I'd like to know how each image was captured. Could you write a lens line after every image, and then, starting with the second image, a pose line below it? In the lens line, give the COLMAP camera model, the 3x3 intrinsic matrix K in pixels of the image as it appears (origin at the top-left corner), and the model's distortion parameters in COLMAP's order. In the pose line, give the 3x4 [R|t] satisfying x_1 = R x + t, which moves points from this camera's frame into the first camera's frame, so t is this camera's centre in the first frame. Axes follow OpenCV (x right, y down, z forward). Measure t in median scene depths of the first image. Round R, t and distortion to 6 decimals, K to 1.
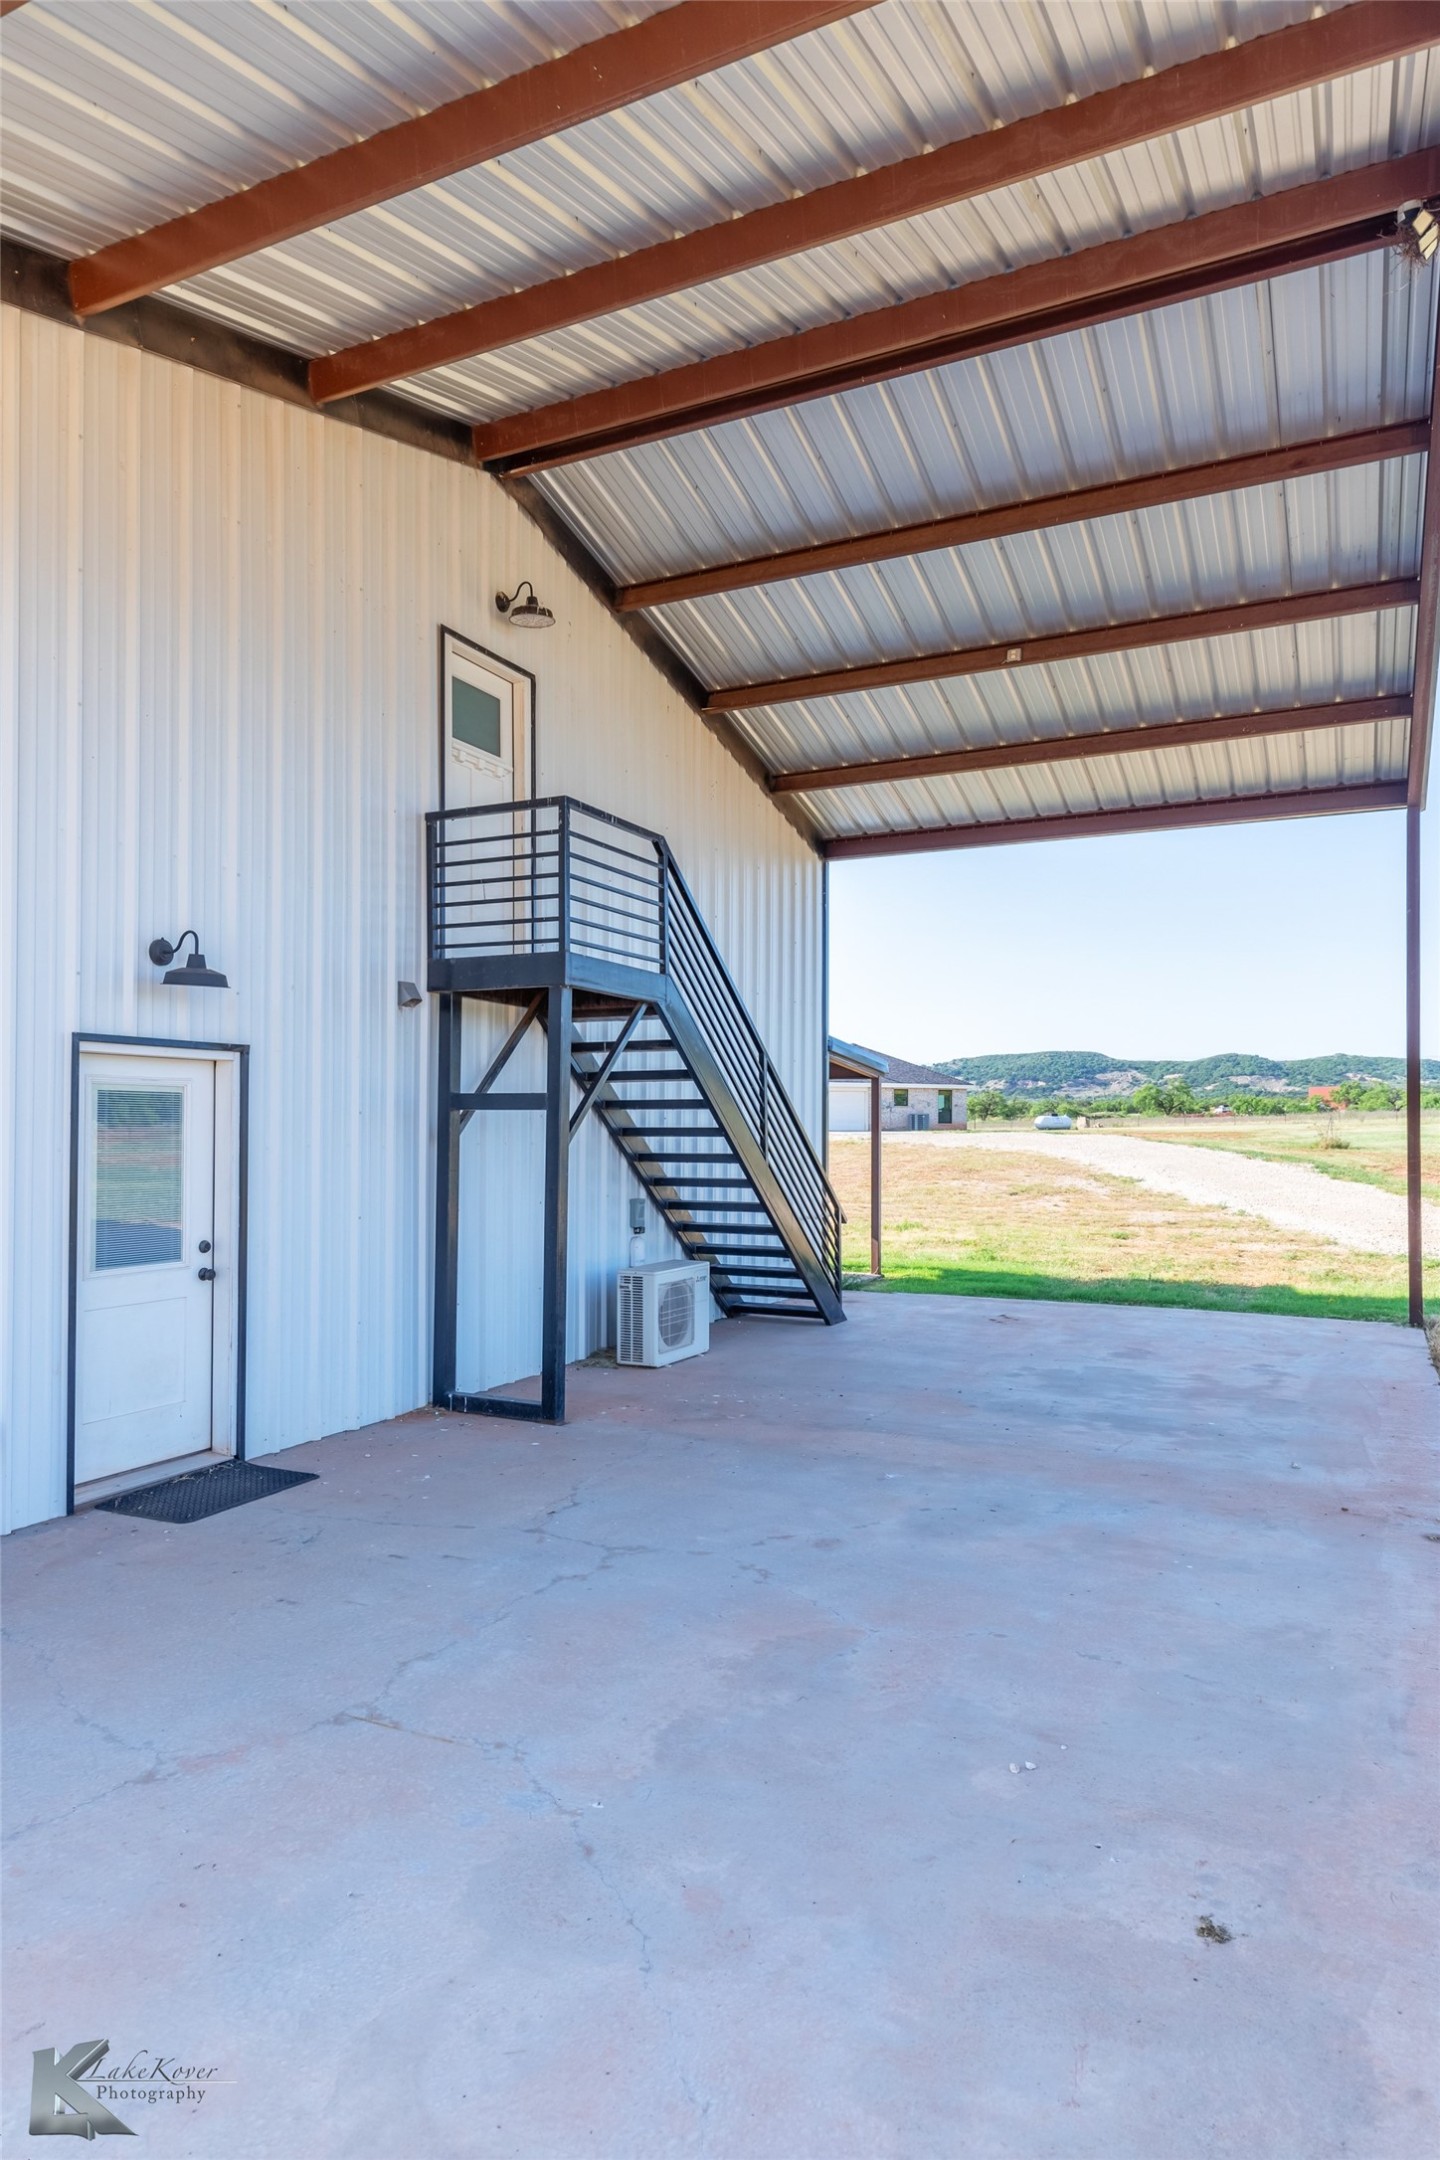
lens RADIAL K [[1297.7, 0, 719.9], [0, 1297.7, 1085.4], [0, 0, 1]] dist [0.008039, 0.000828]
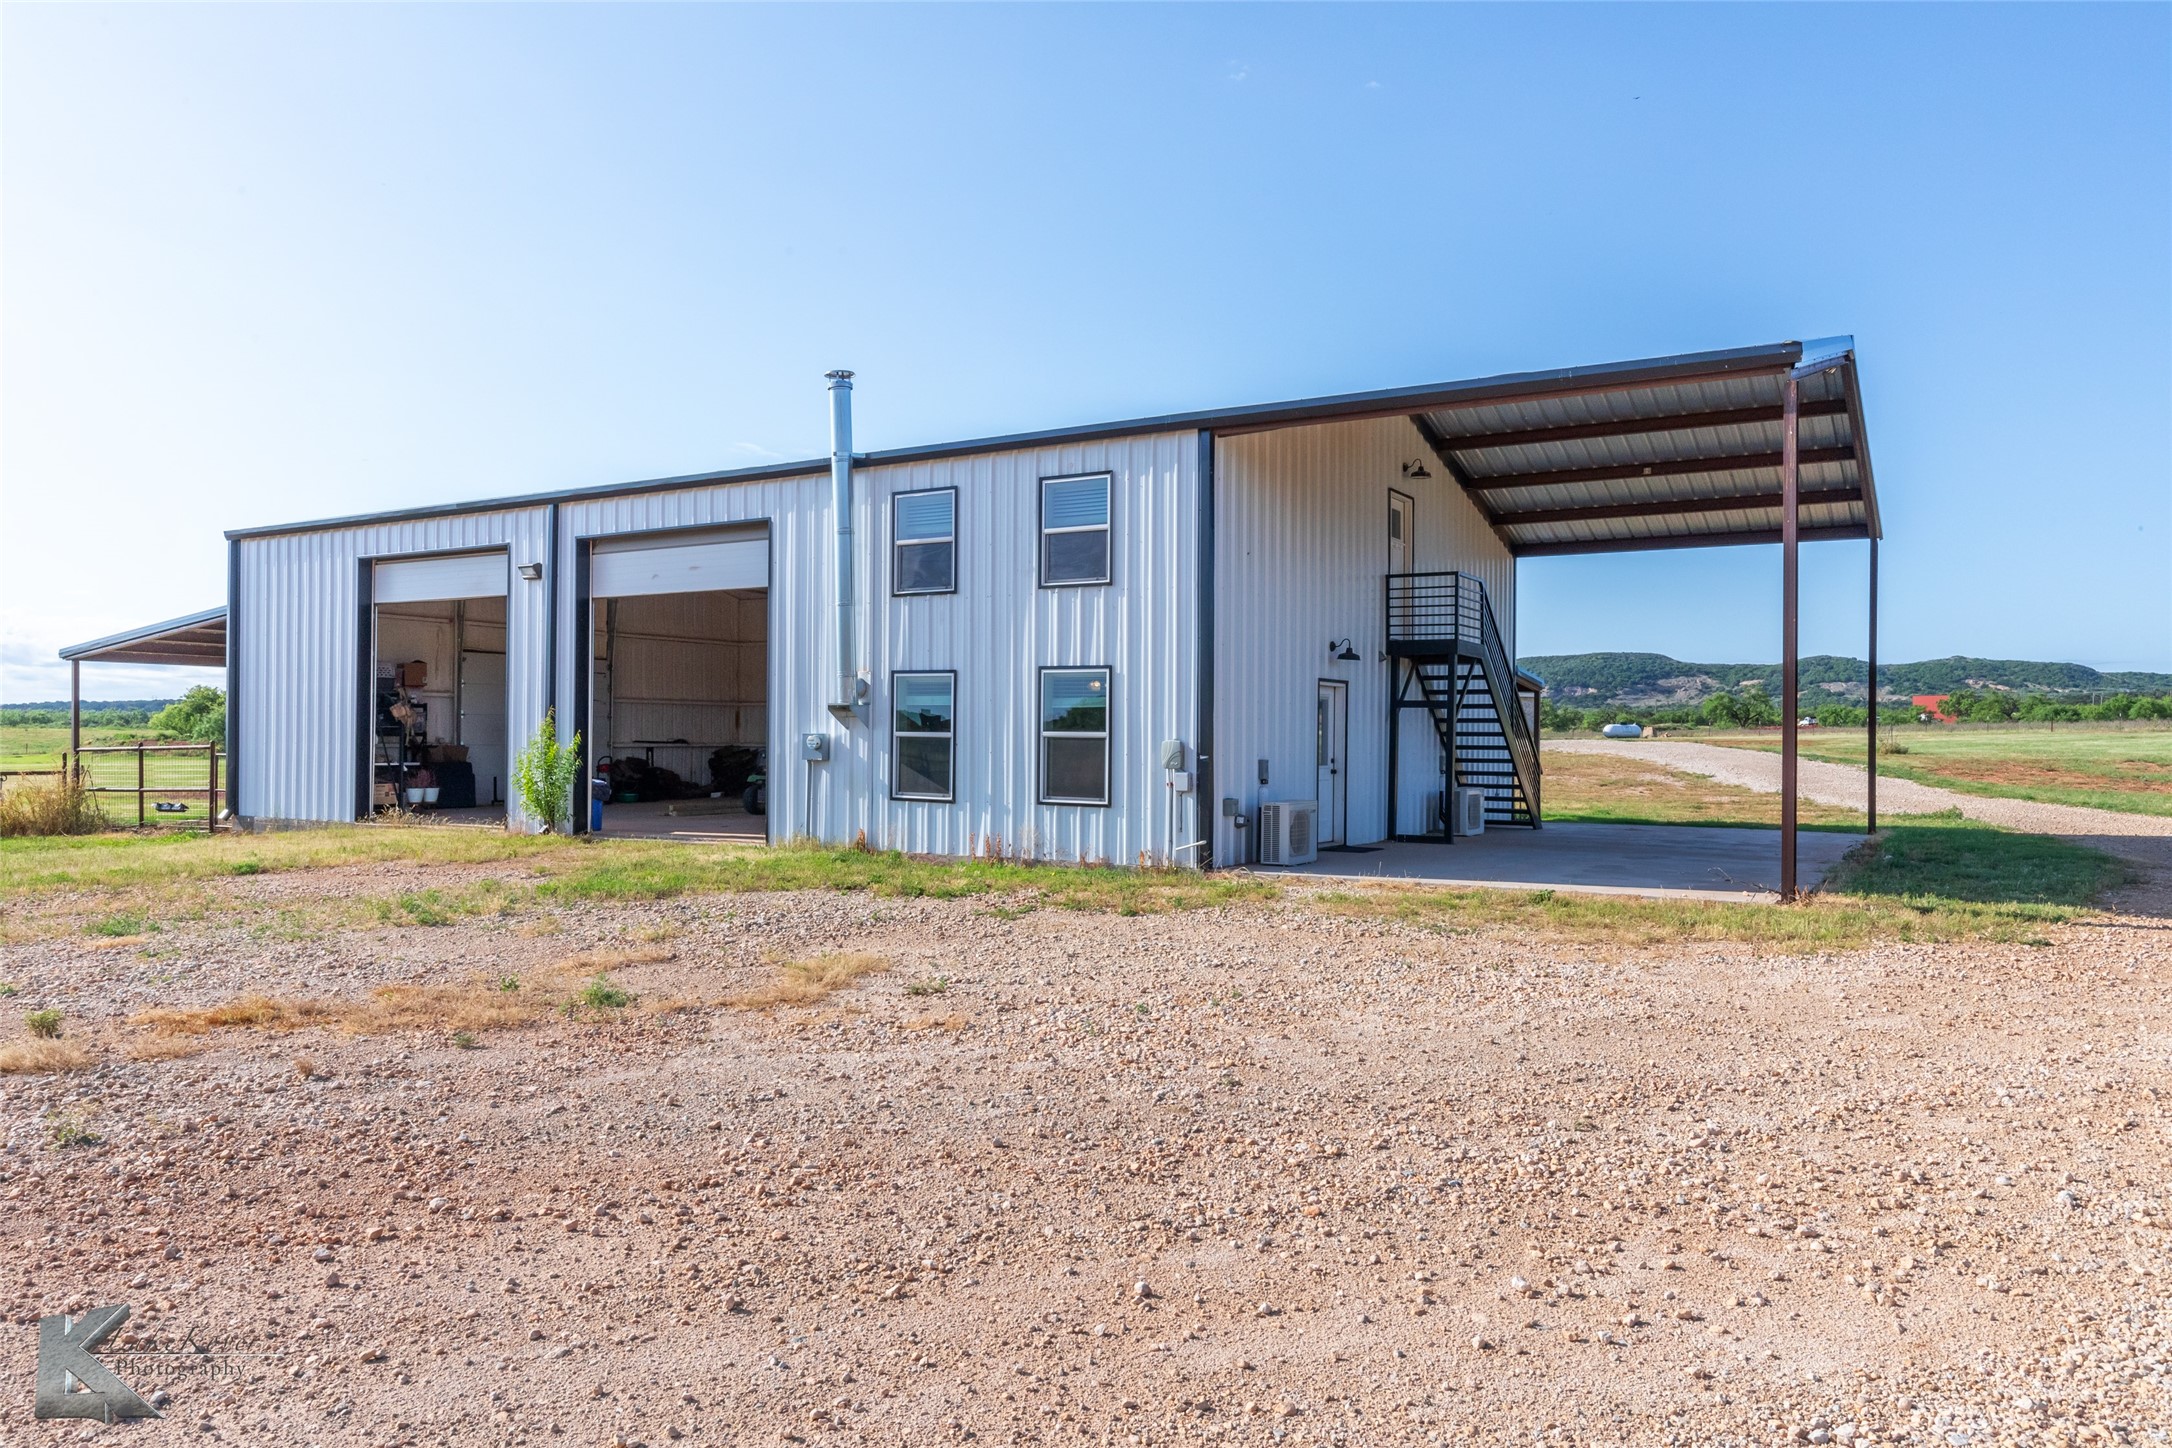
lens RADIAL K [[1520.2, 0, 1088.0], [0, 1520.2, 724.6], [0, 0, 1]] dist [-0.011521, -0.003404]
pose [[0.997057, 0.004600, -0.076532, -0.136047], [-0.002924, 0.999754, 0.021986, -0.002039], [0.076614, -0.021697, 0.996825, -0.417701]]
